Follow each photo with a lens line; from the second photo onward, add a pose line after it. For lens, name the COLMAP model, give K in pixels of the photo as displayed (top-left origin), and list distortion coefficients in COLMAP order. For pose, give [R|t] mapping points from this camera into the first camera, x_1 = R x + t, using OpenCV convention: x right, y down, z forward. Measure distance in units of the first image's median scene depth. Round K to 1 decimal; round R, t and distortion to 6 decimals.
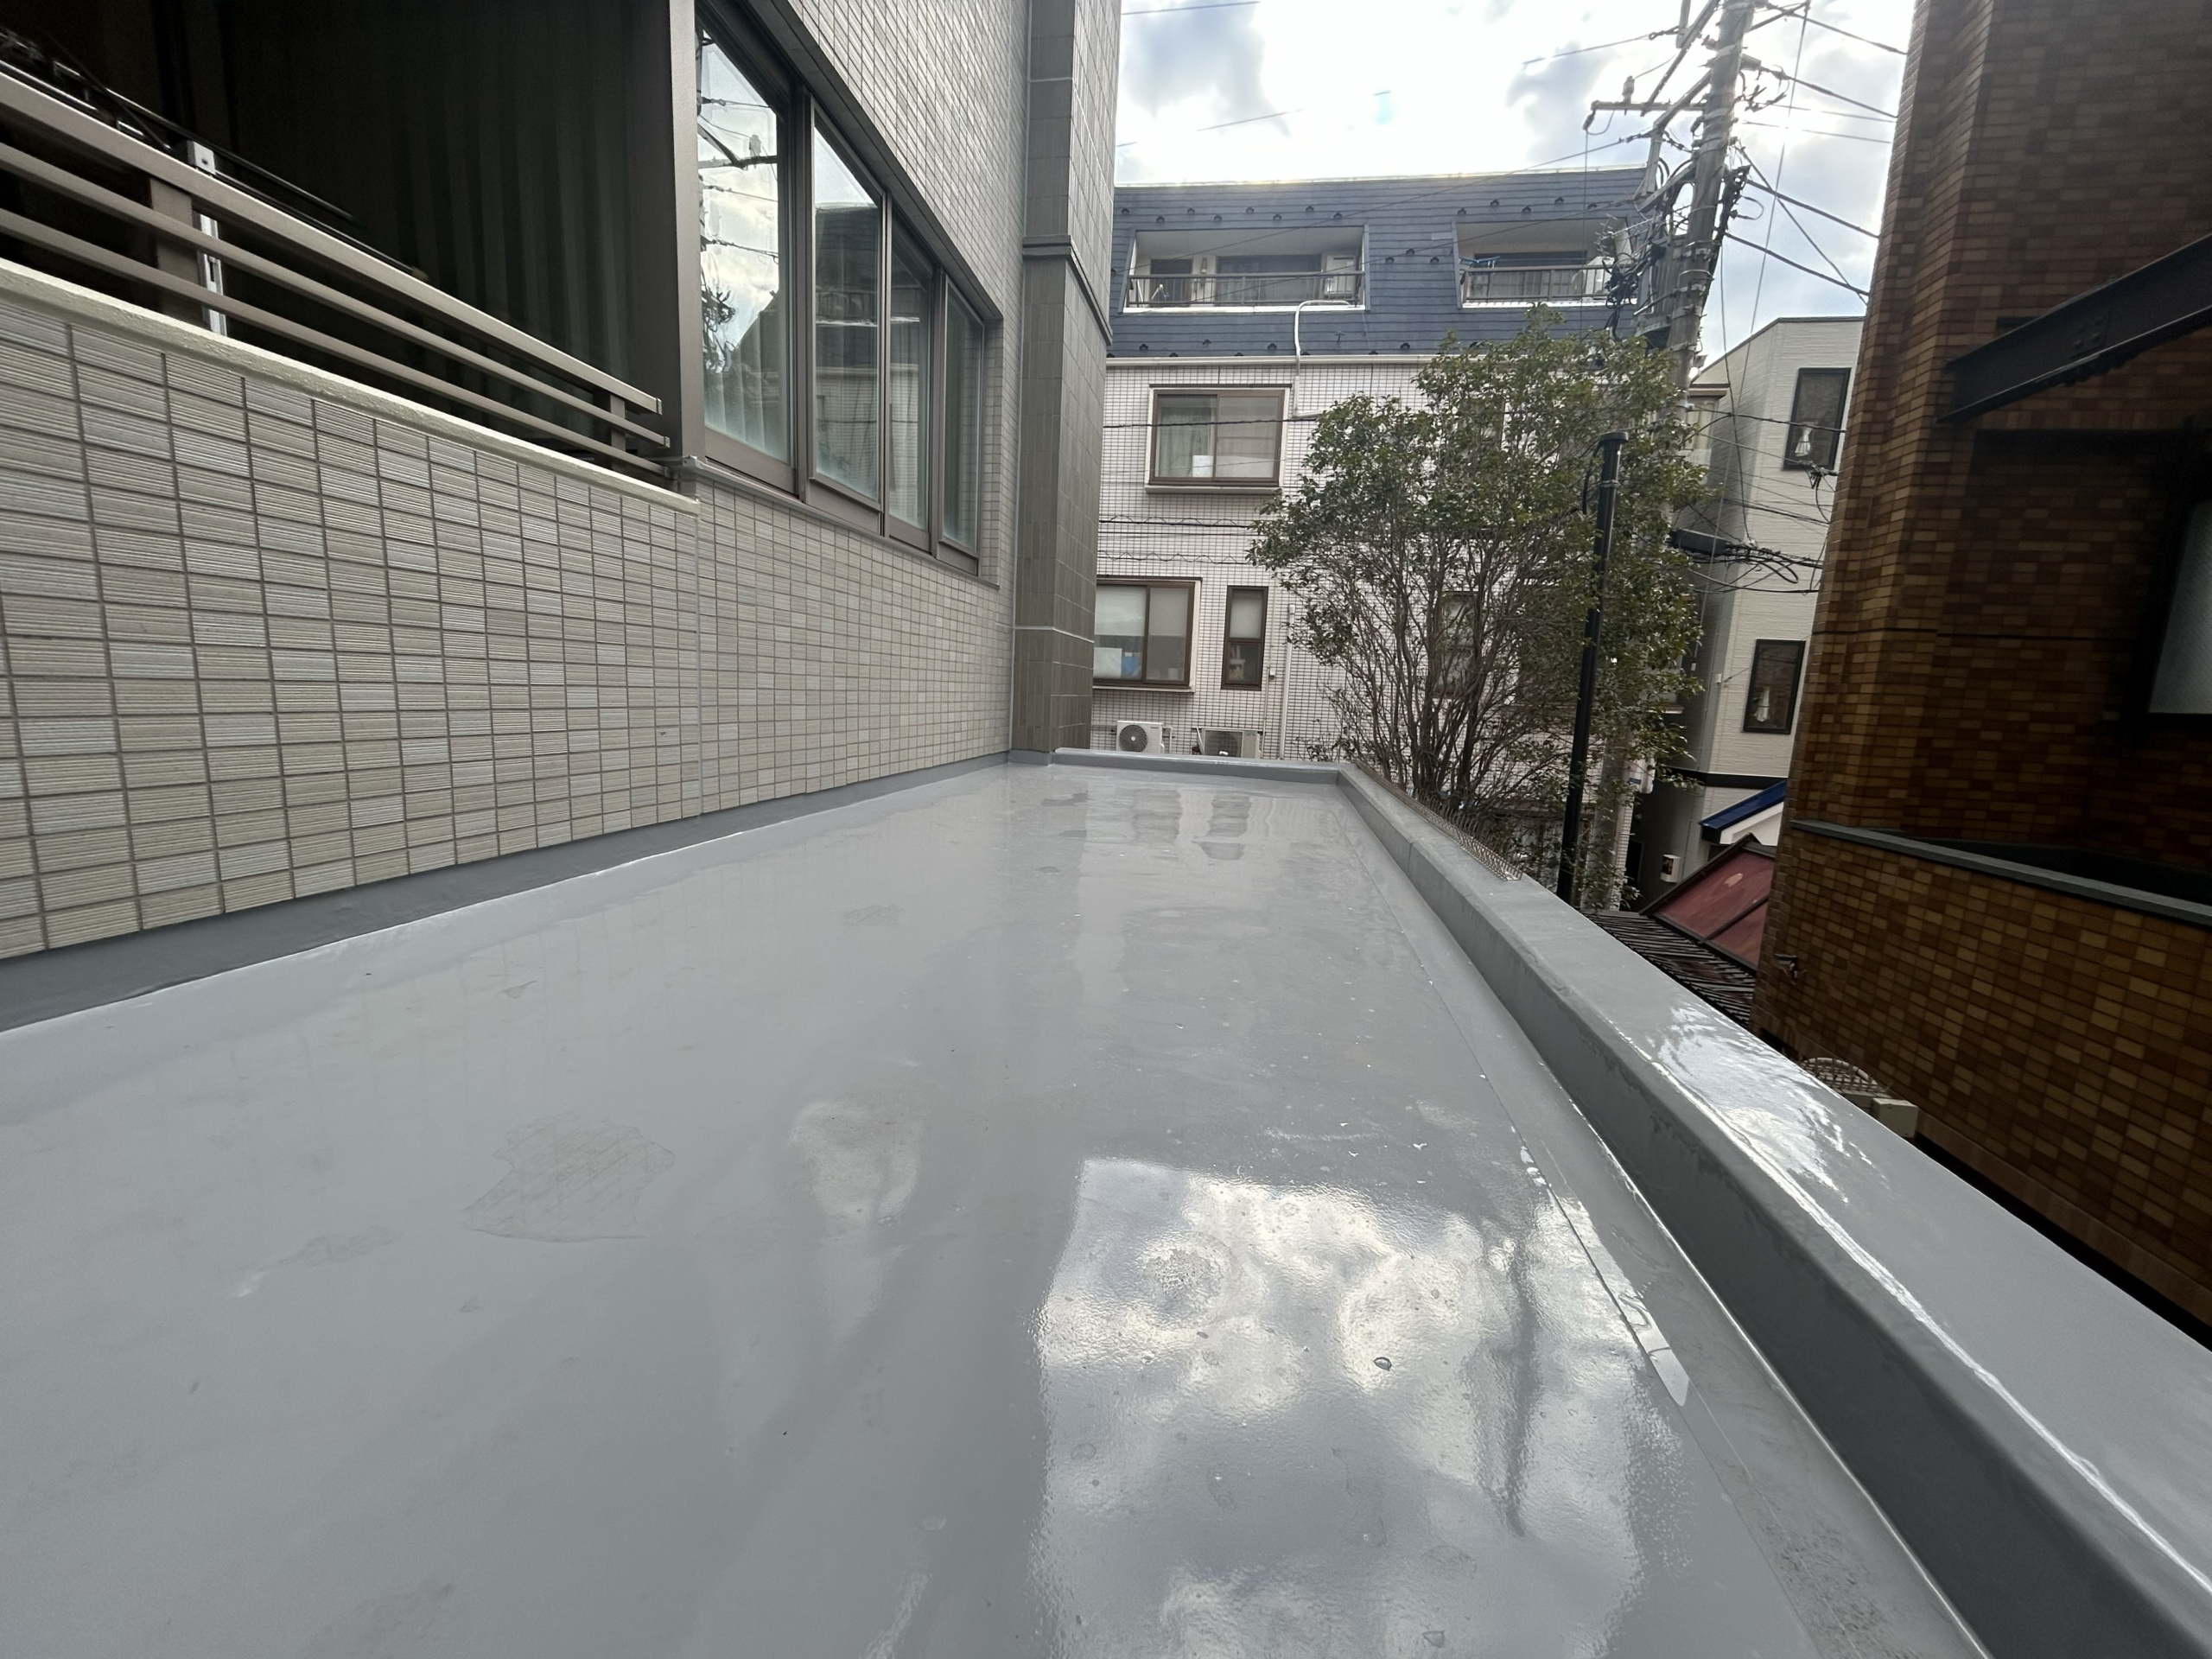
lens RADIAL K [[889.4, 0, 1107.5], [0, 889.4, 830.0], [0, 0, 1]] dist [0.000099, 0.000737]
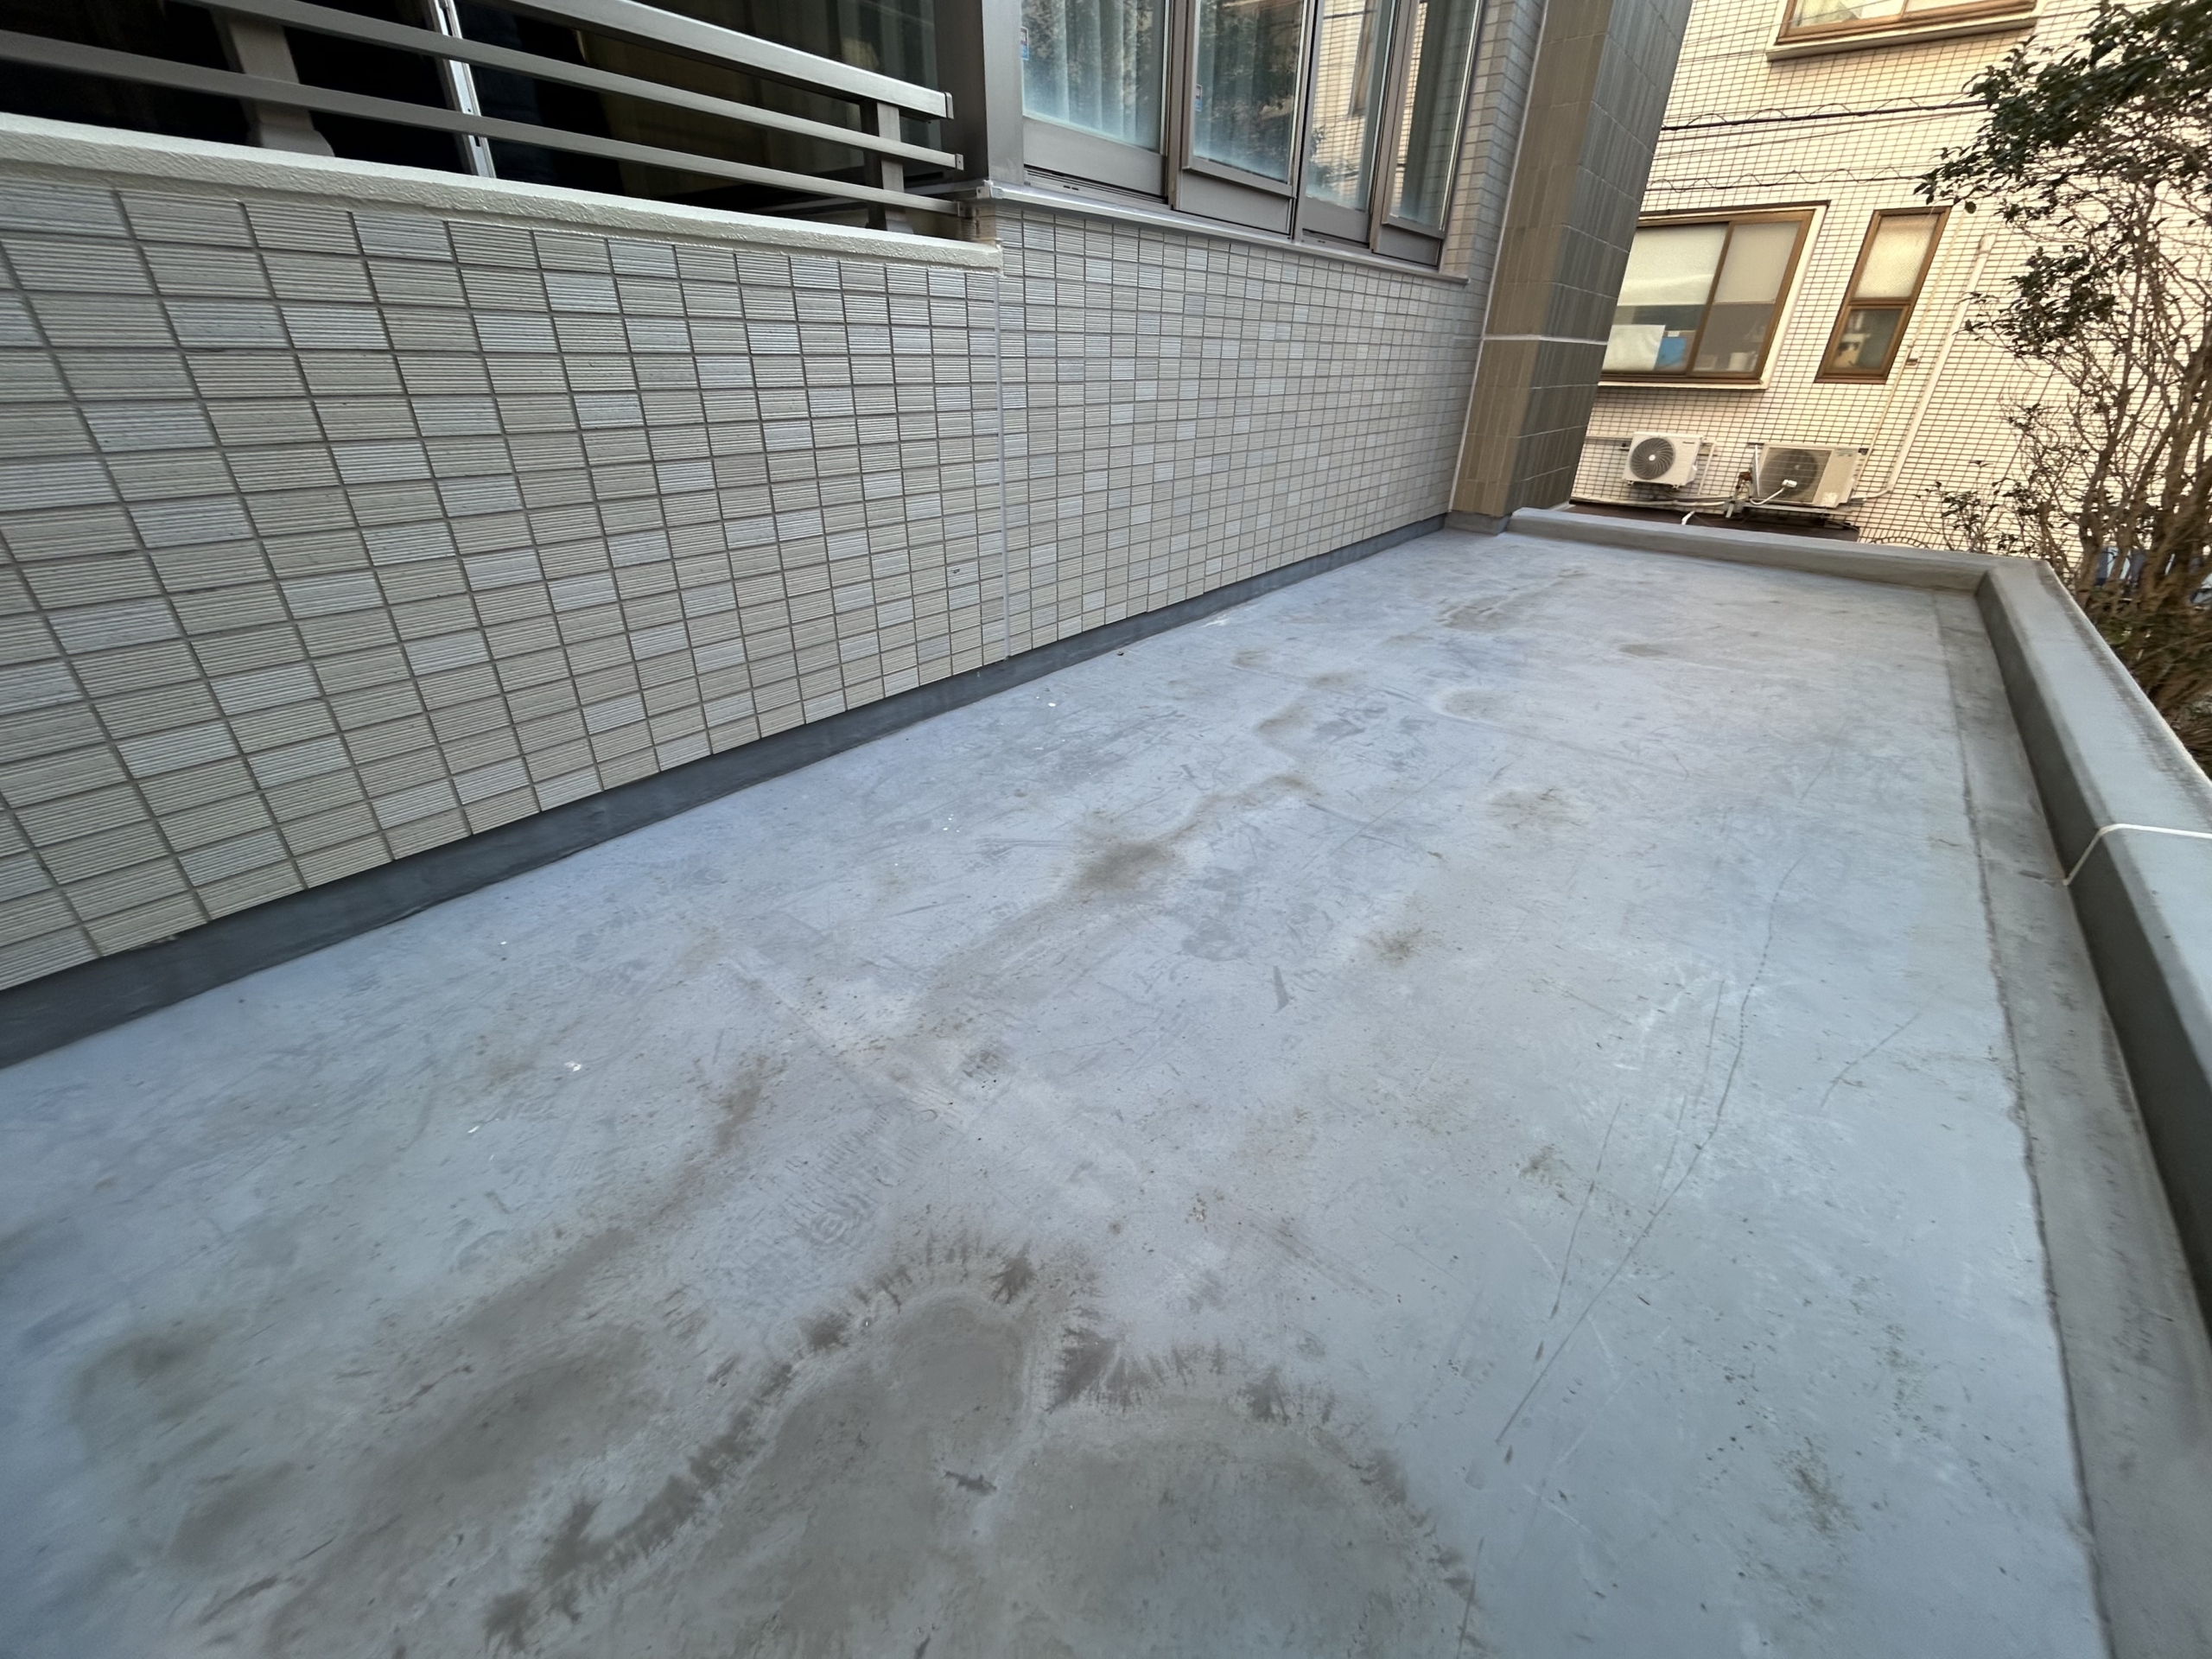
lens RADIAL K [[889.4, 0, 1104.3], [0, 889.4, 817.9], [0, 0, 1]] dist [0.000099, 0.000737]
pose [[0.879604, 0.194576, -0.434094, 0.034836], [-0.050441, 0.945528, 0.321609, -0.158739], [0.473026, -0.260993, 0.841504, 0.282559]]
